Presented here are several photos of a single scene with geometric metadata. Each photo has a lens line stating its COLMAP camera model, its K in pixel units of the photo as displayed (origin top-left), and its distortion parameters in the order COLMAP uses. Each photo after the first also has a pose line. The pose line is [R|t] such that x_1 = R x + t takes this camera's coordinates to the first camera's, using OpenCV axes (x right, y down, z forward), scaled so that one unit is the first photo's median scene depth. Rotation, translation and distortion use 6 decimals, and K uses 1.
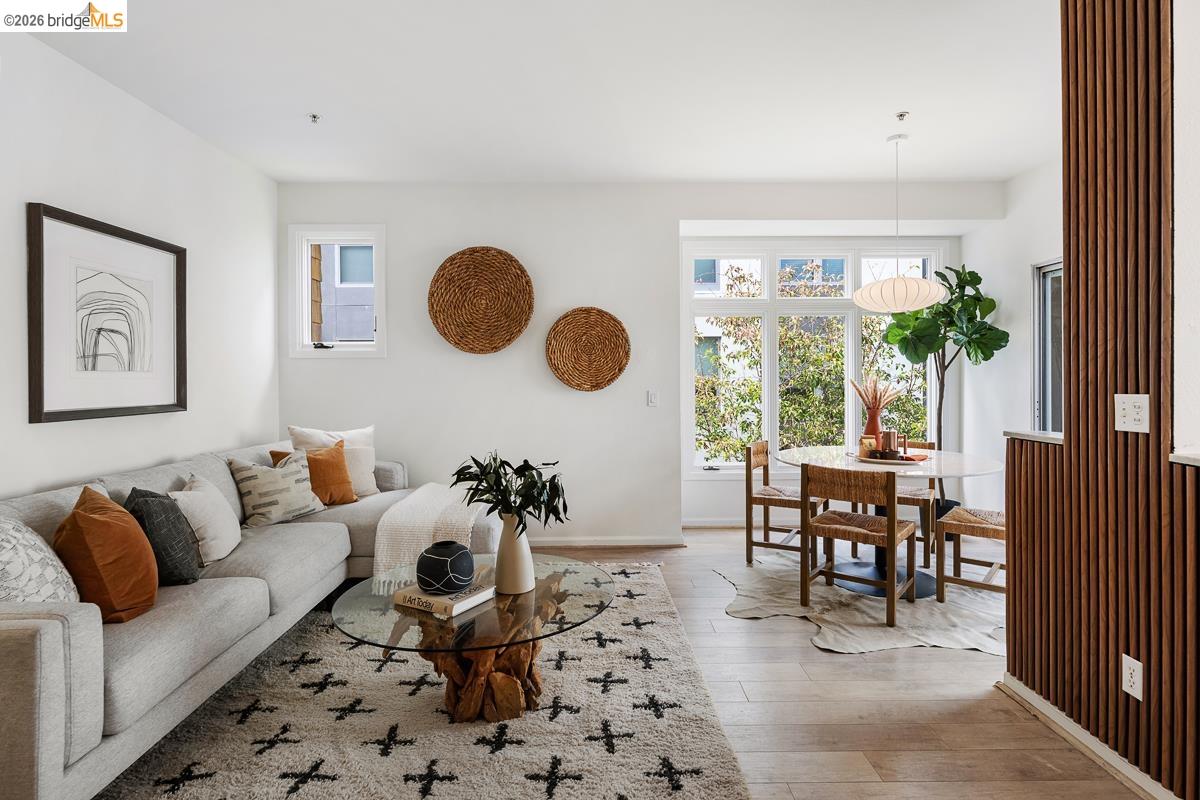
lens RADIAL K [[617.4, 0, 603.7], [0, 617.4, 384.4], [0, 0, 1]] dist [-0.000678, 0.001280]
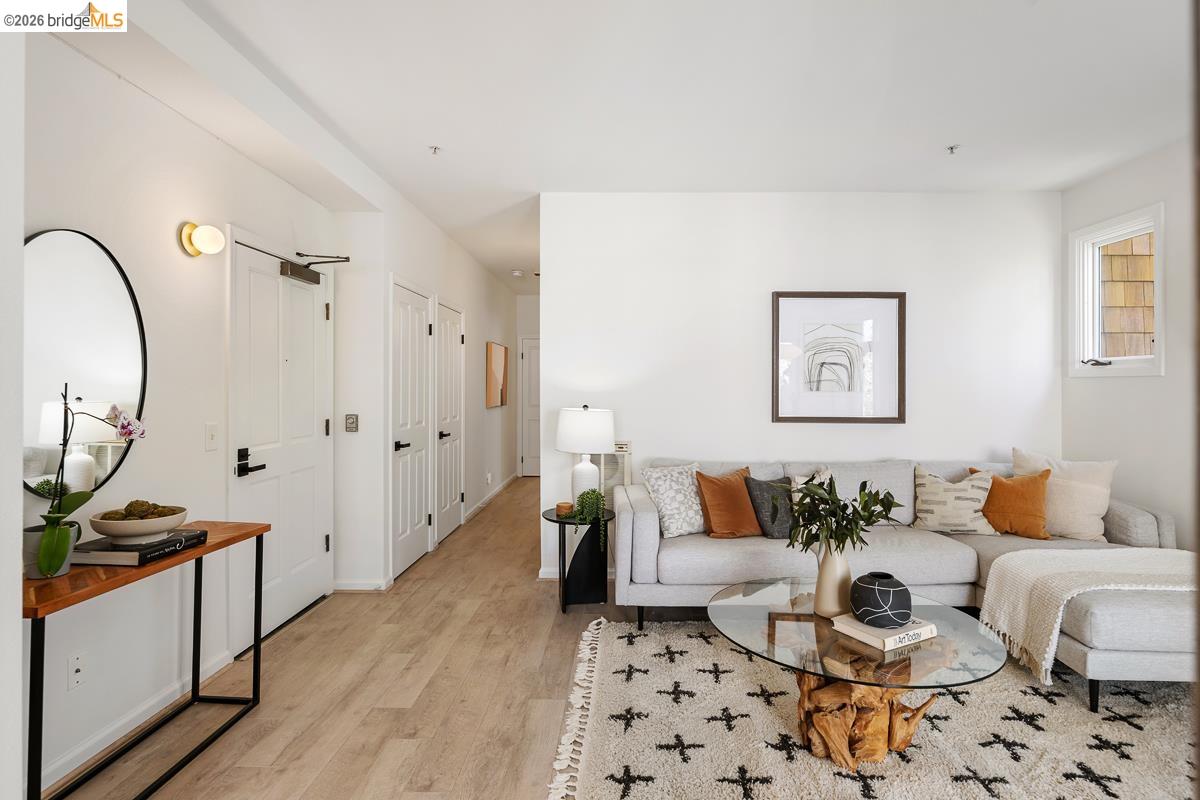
lens RADIAL K [[617.4, 0, 603.7], [0, 617.4, 384.4], [0, 0, 1]] dist [-0.000678, 0.001280]
pose [[-0.022699, 0.004157, -0.999734, 0.588538], [-0.018854, 0.999812, 0.004585, -0.031011], [0.999565, 0.018953, -0.022616, 0.445200]]
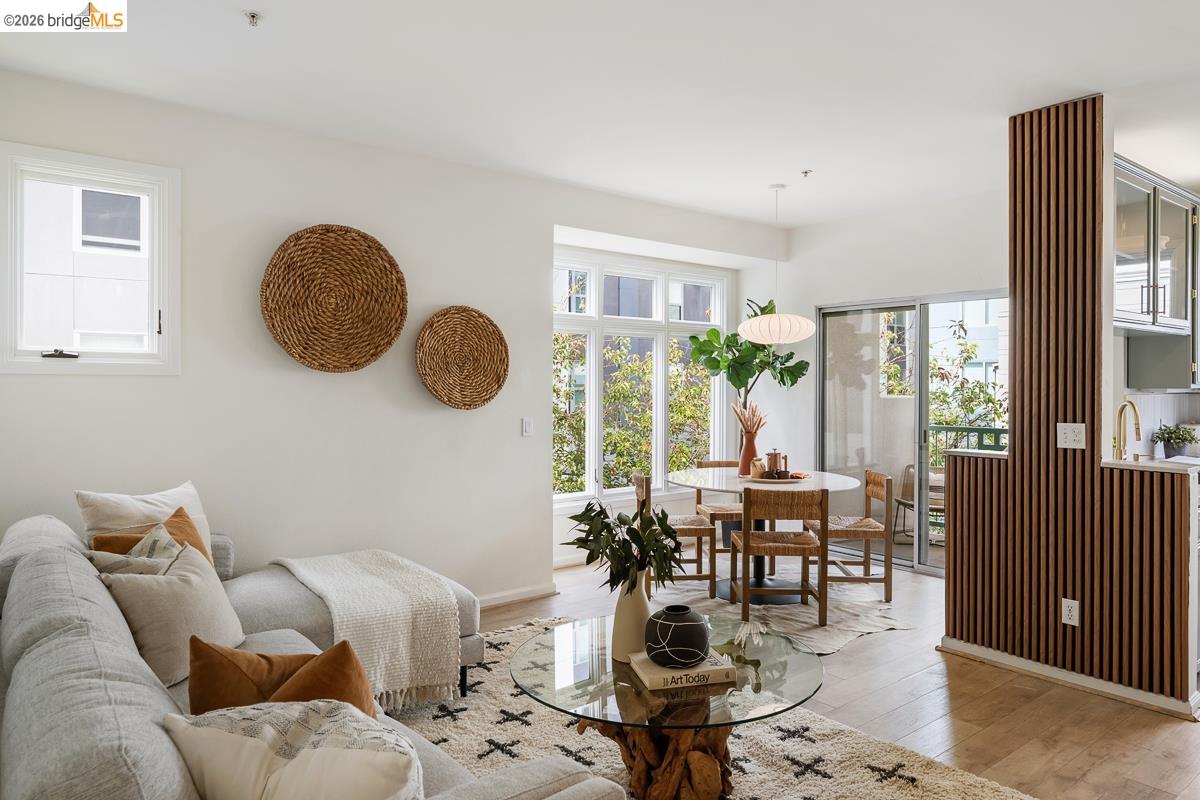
lens RADIAL K [[754.5, 0, 605.1], [0, 754.5, 391.5], [0, 0, 1]] dist [-0.004979, -0.003107]
pose [[0.792588, 0.002874, 0.609751, -0.663165], [0.000304, 0.999987, -0.005108, -0.029966], [-0.609758, 0.004234, 0.792577, 0.138565]]
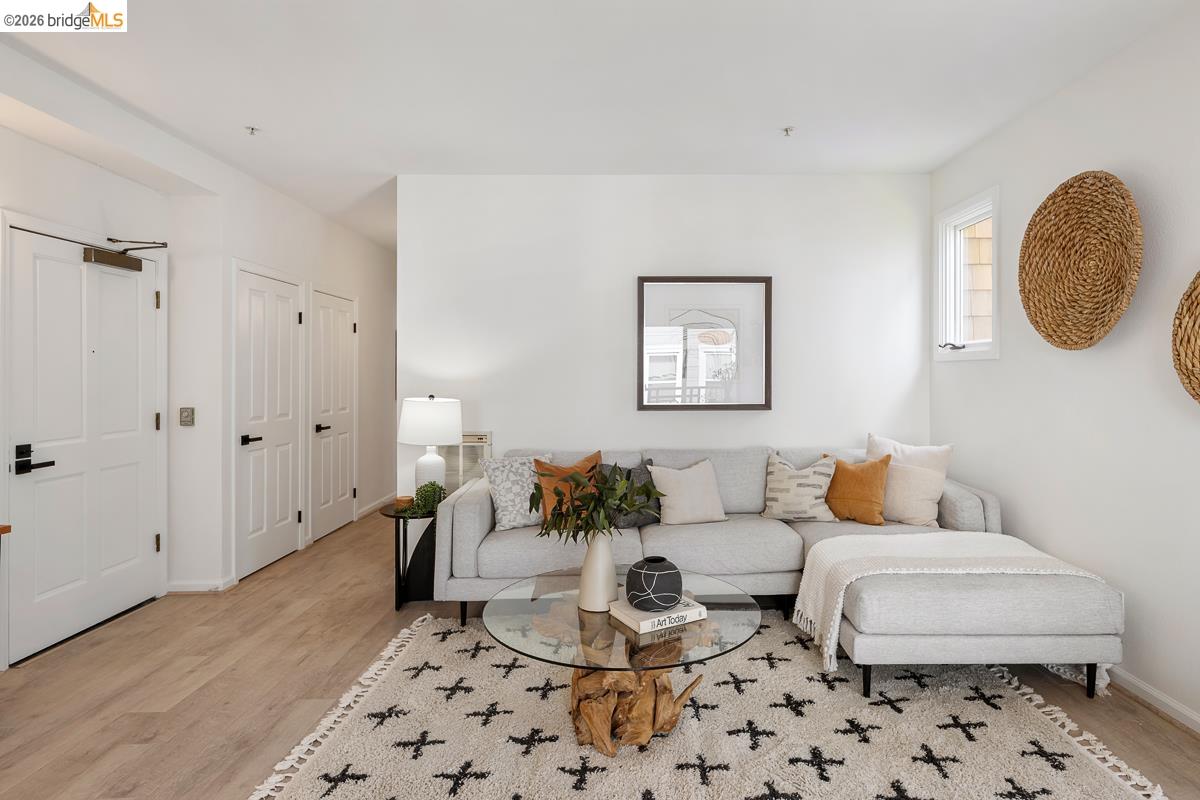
lens RADIAL K [[641.5, 0, 637.2], [0, 641.5, 374.5], [0, 0, 1]] dist [-0.000585, 0.000913]
pose [[0.010473, 0.005413, -0.999931, 0.598497], [-0.008561, 0.999949, 0.005323, -0.032883], [0.999909, 0.008505, 0.010518, 0.751207]]
